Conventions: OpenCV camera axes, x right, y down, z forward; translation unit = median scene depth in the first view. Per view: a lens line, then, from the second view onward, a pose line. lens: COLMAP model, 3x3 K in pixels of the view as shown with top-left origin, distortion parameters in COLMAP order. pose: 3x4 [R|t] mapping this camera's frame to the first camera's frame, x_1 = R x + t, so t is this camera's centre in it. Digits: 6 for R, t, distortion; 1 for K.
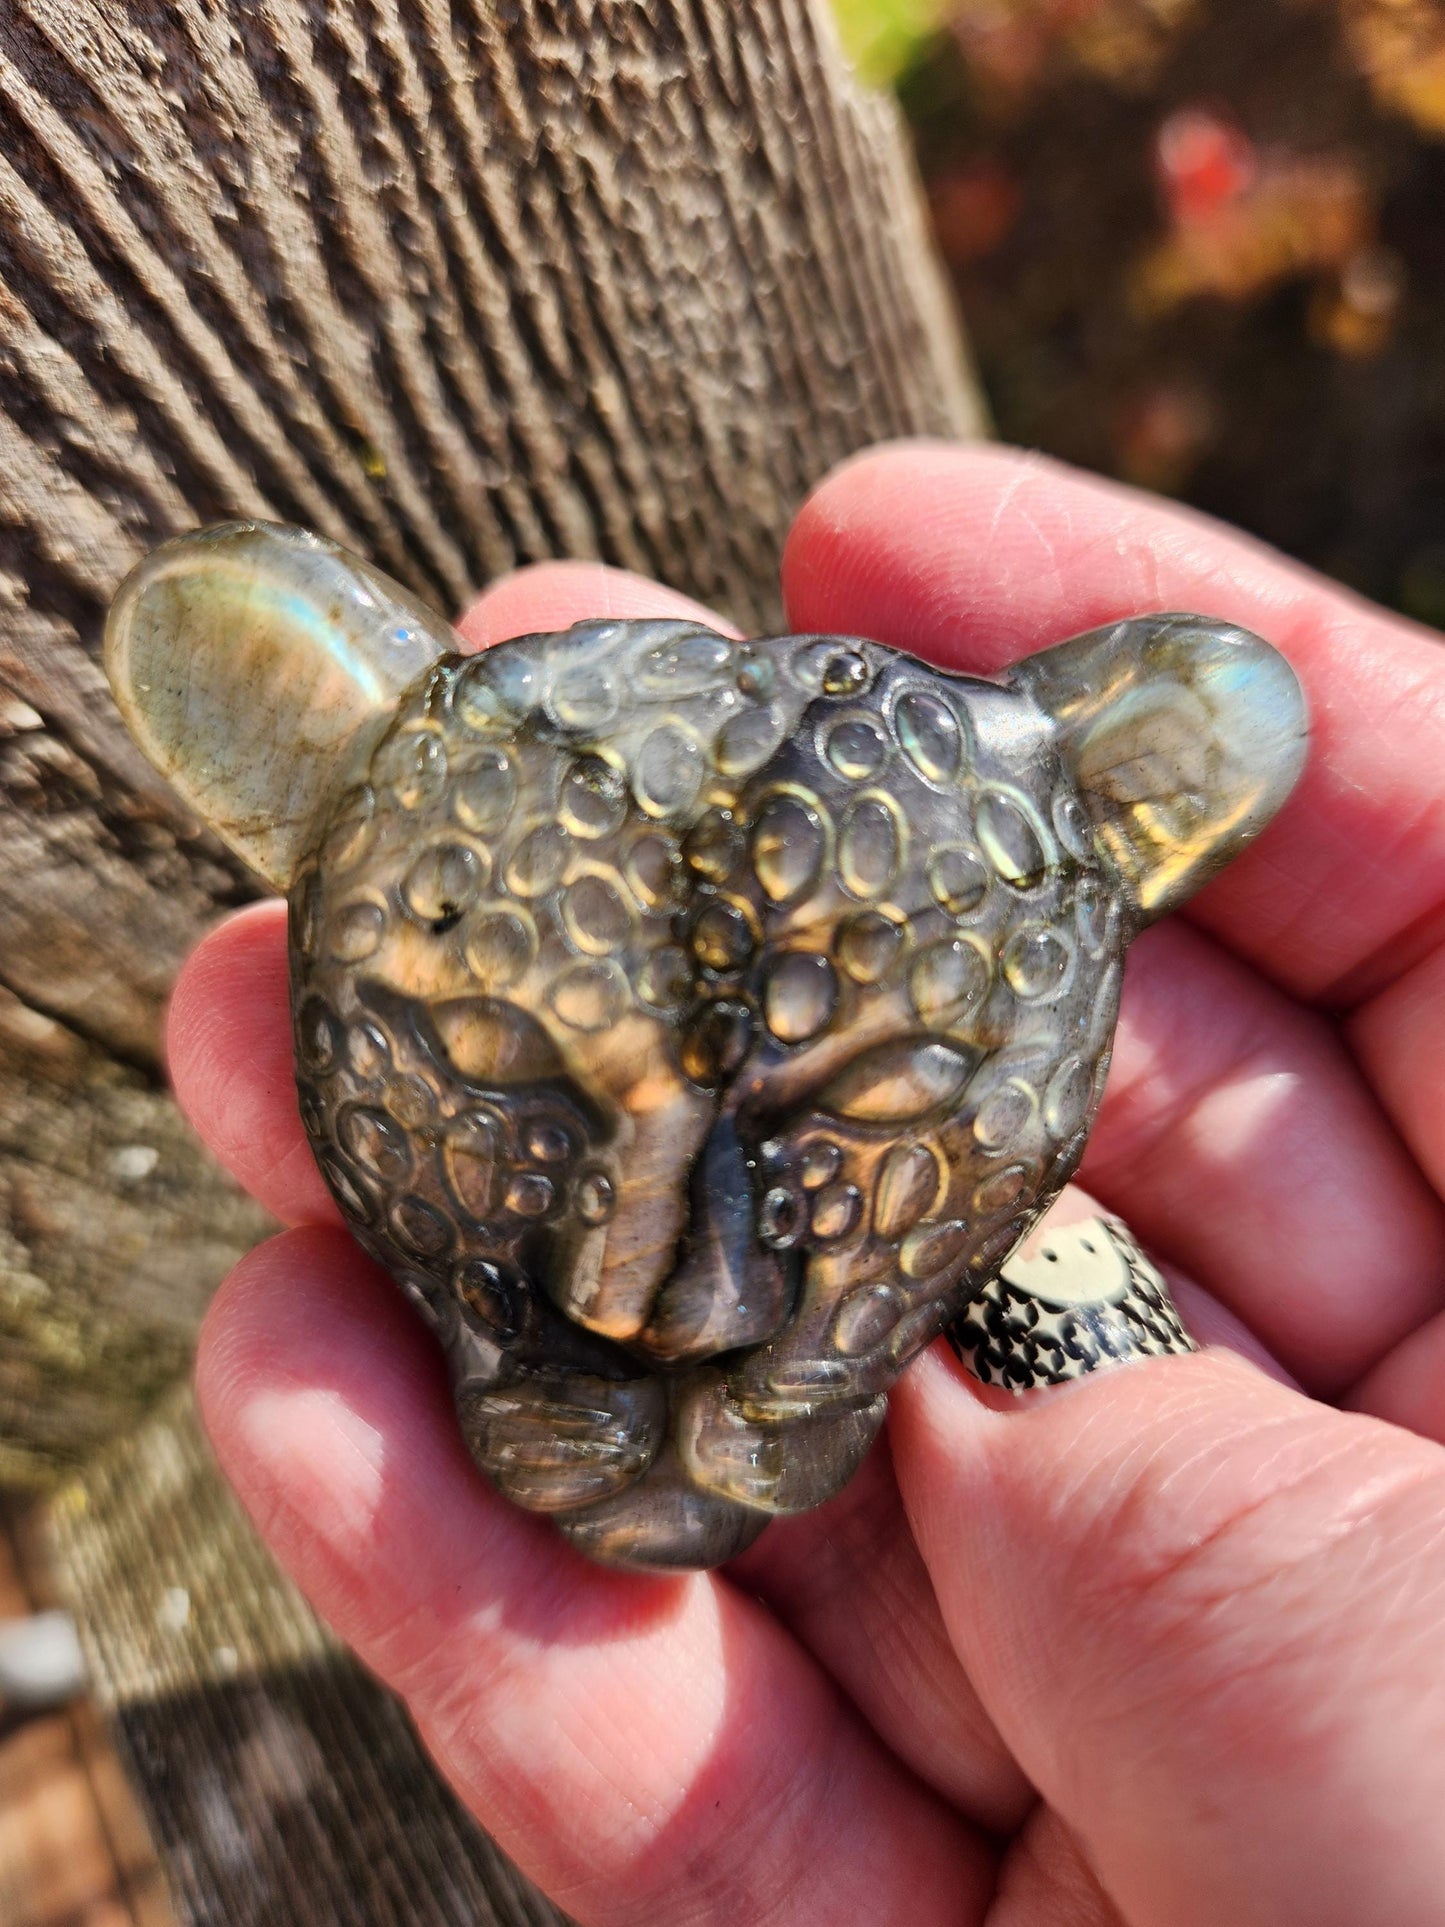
lens RADIAL K [[1438.9, 0, 710.7], [0, 1438.9, 937.7], [0, 0, 1]] dist [-0.068155, 0.000722]
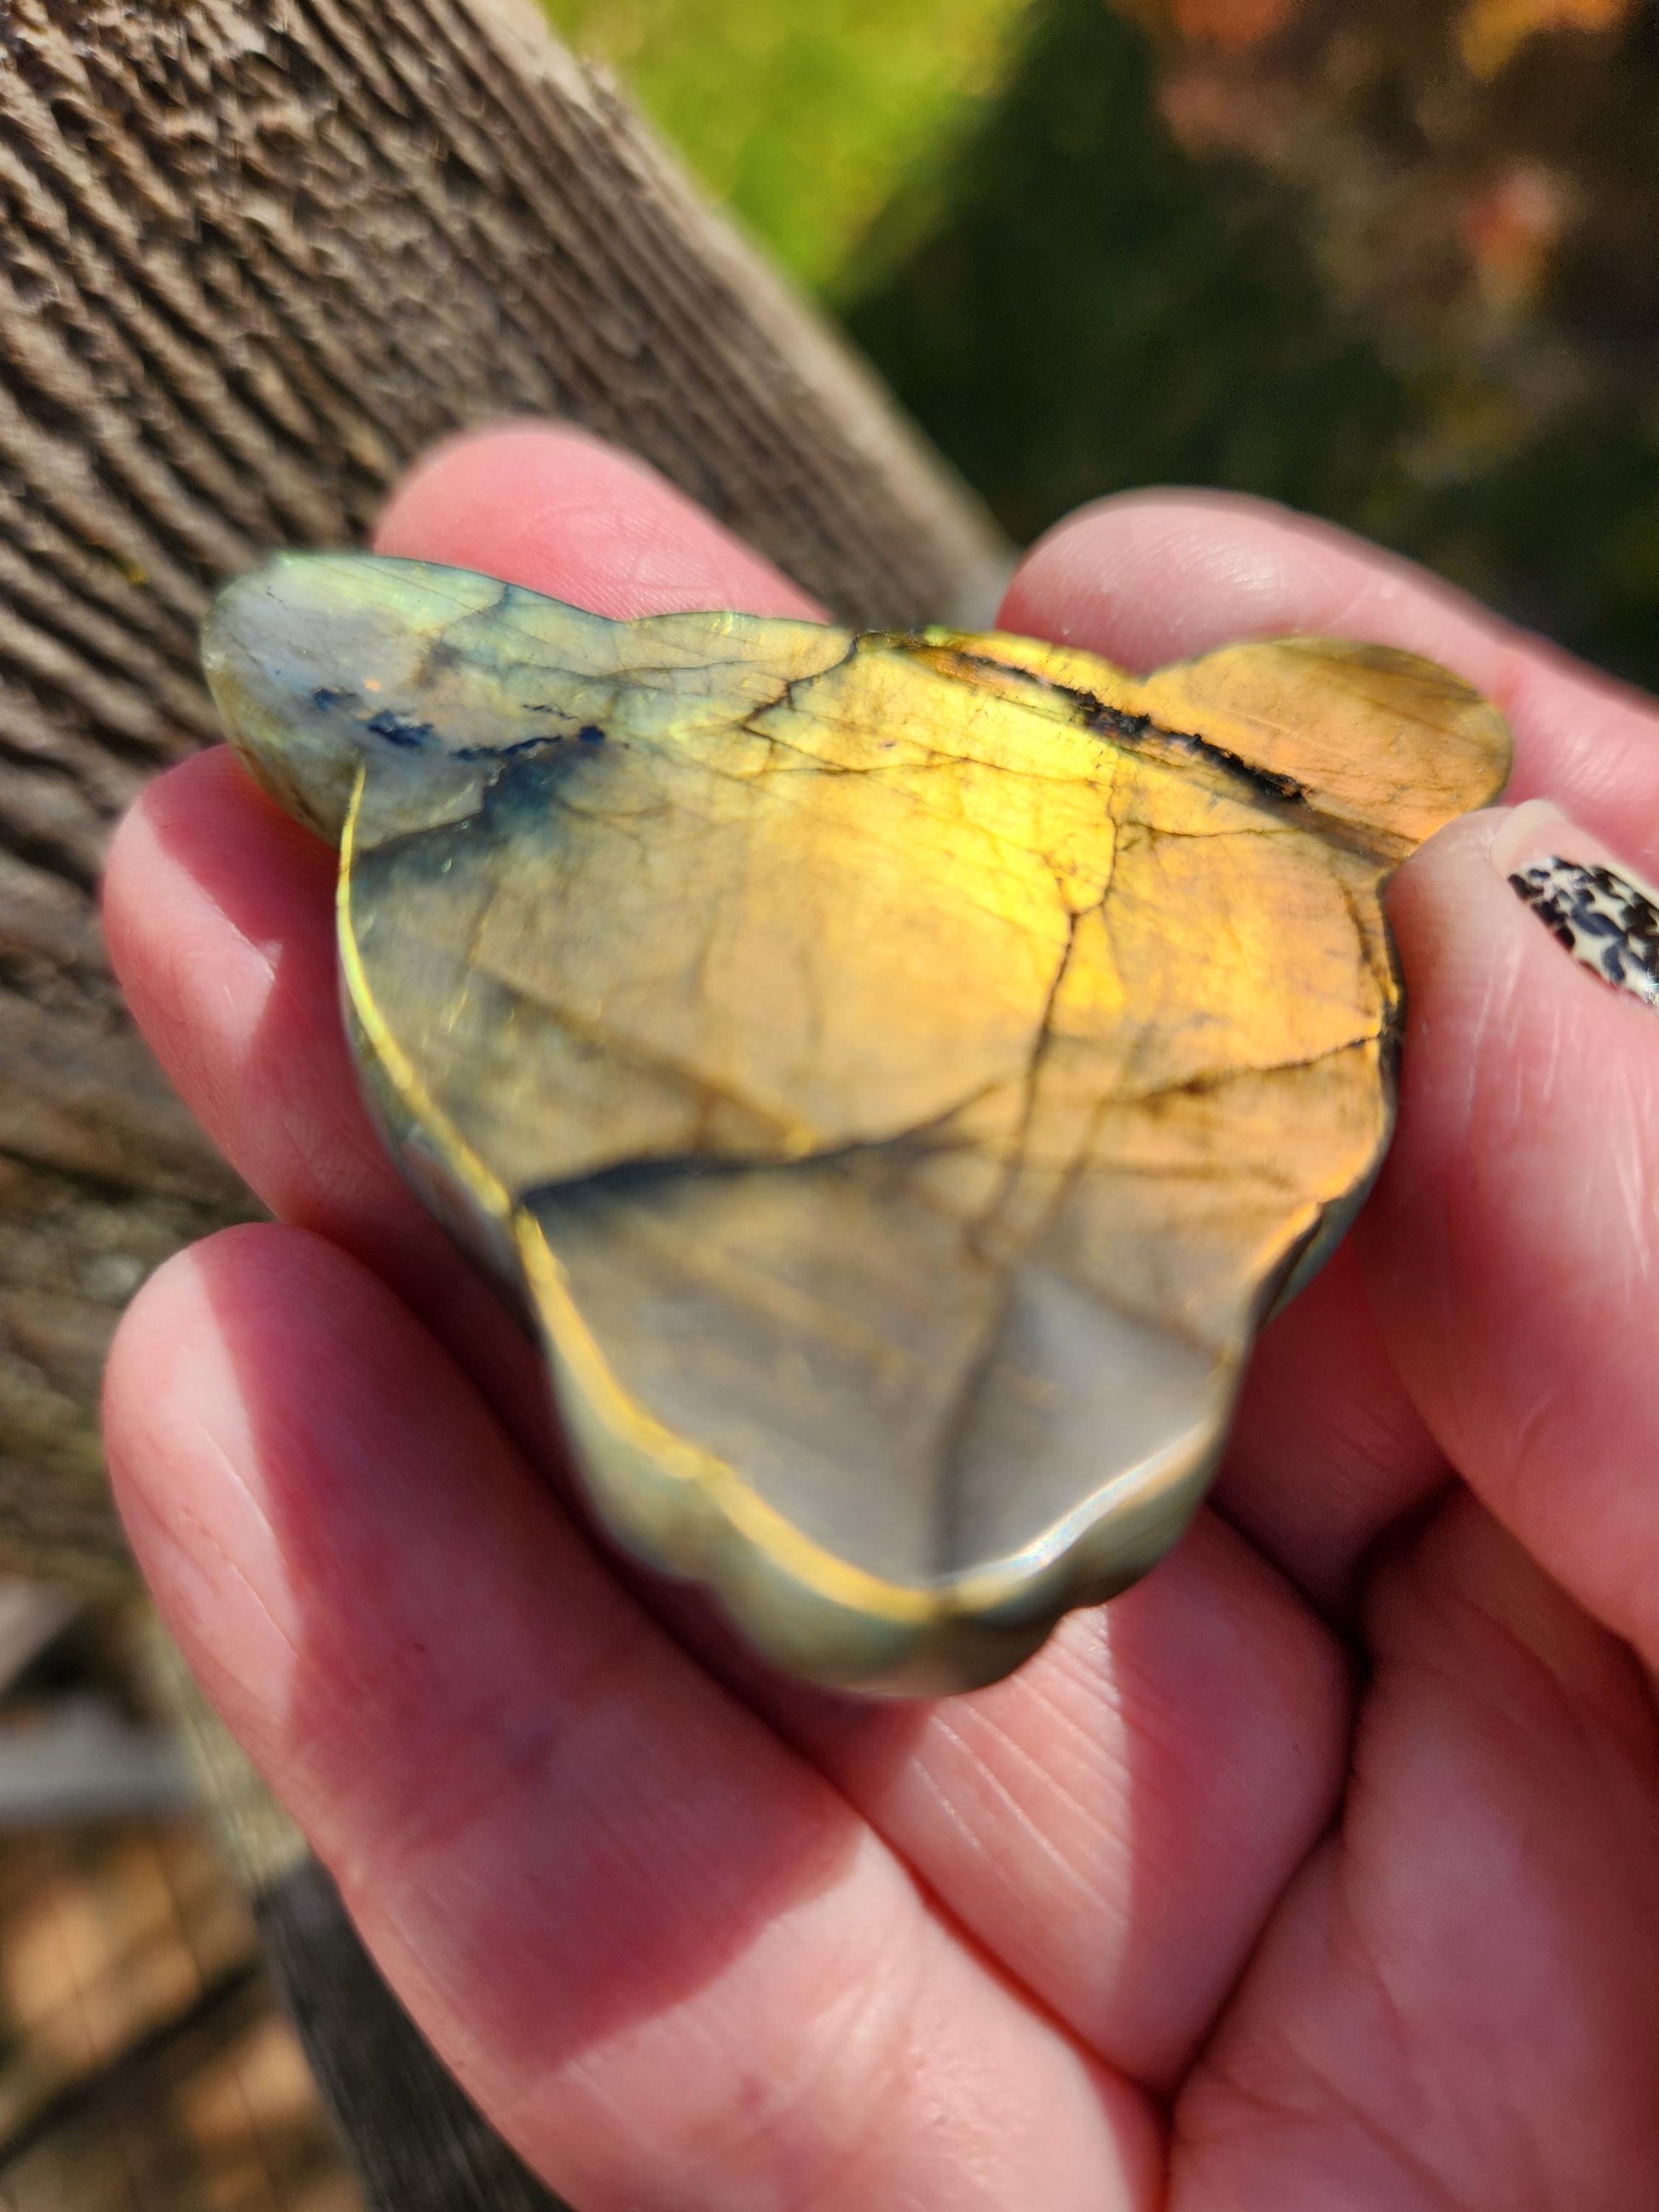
lens RADIAL K [[1651.9, 0, 829.9], [0, 1651.9, 1094.7], [0, 0, 1]] dist [-0.068155, 0.000722]
pose [[0.978971, -0.127401, -0.159329, 0.362287], [0.142805, 0.985719, 0.089249, -0.002825], [0.145683, -0.110125, 0.983183, -0.083286]]
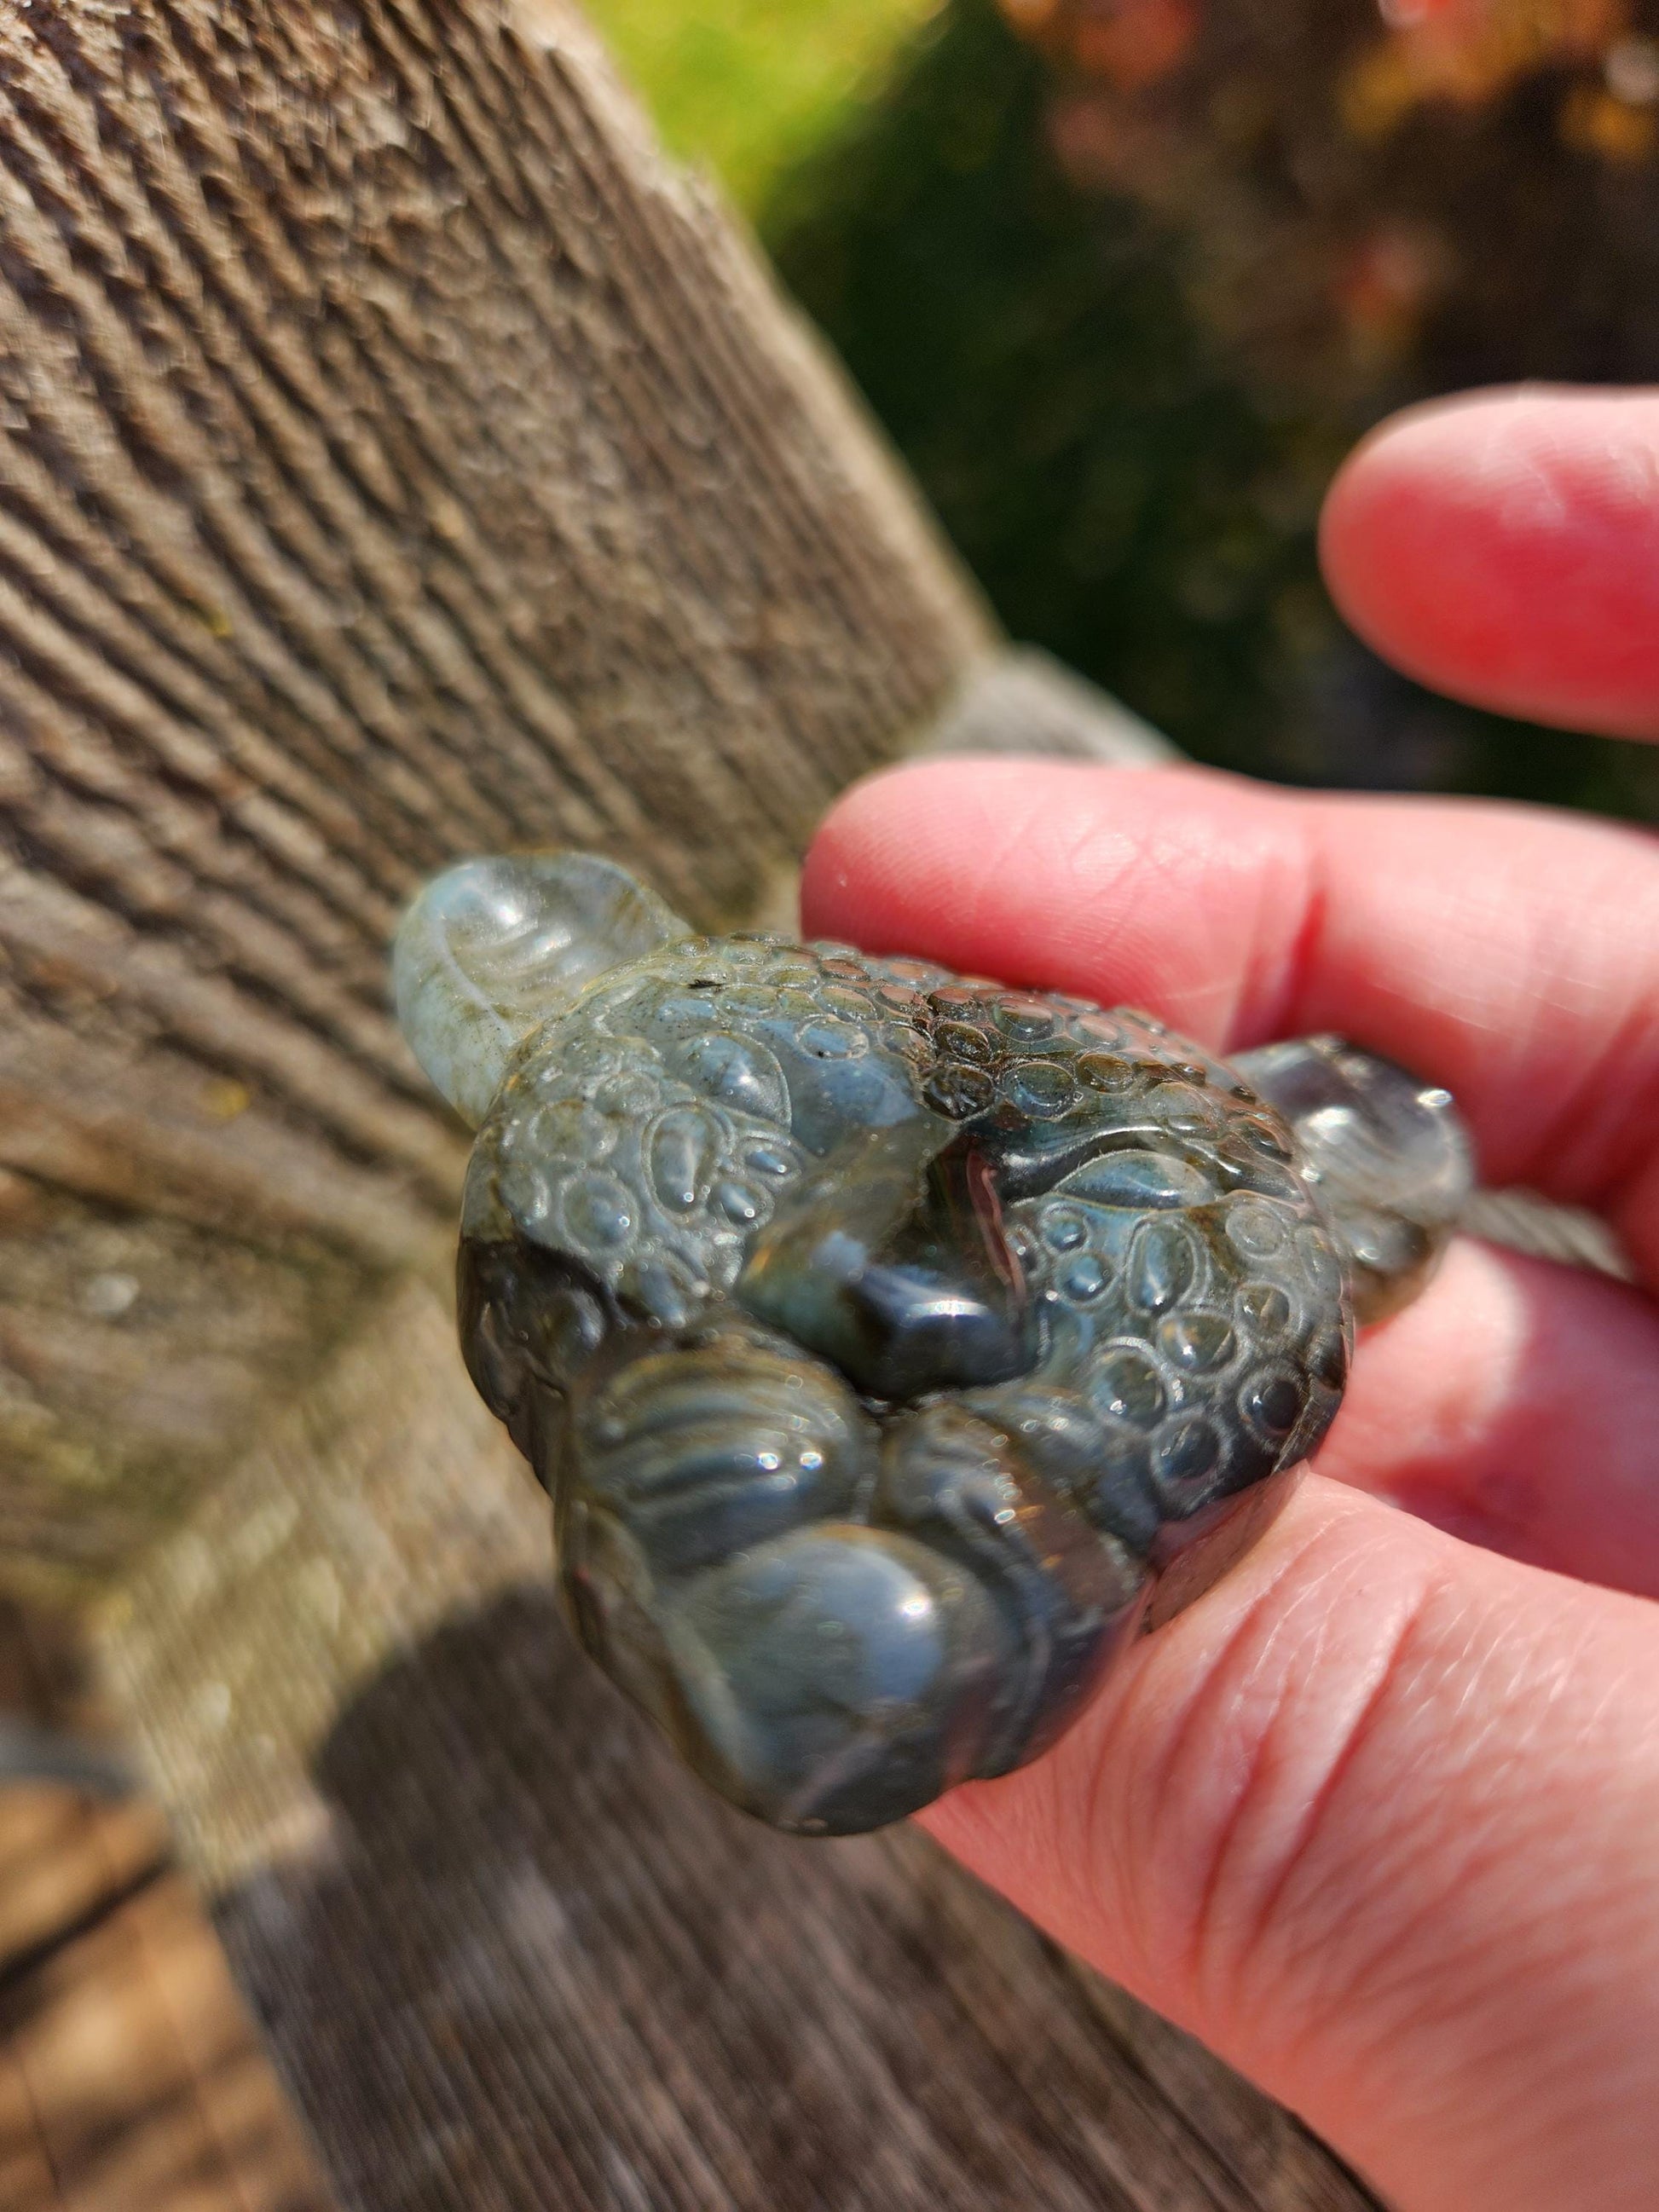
lens RADIAL K [[1651.9, 0, 828.4], [0, 1651.9, 1118.4], [0, 0, 1]] dist [-0.068155, 0.000722]
pose [[0.995556, -0.073253, -0.059172, 0.234658], [0.079703, 0.990135, 0.115238, -0.078088], [0.050147, -0.119442, 0.991574, -0.173702]]
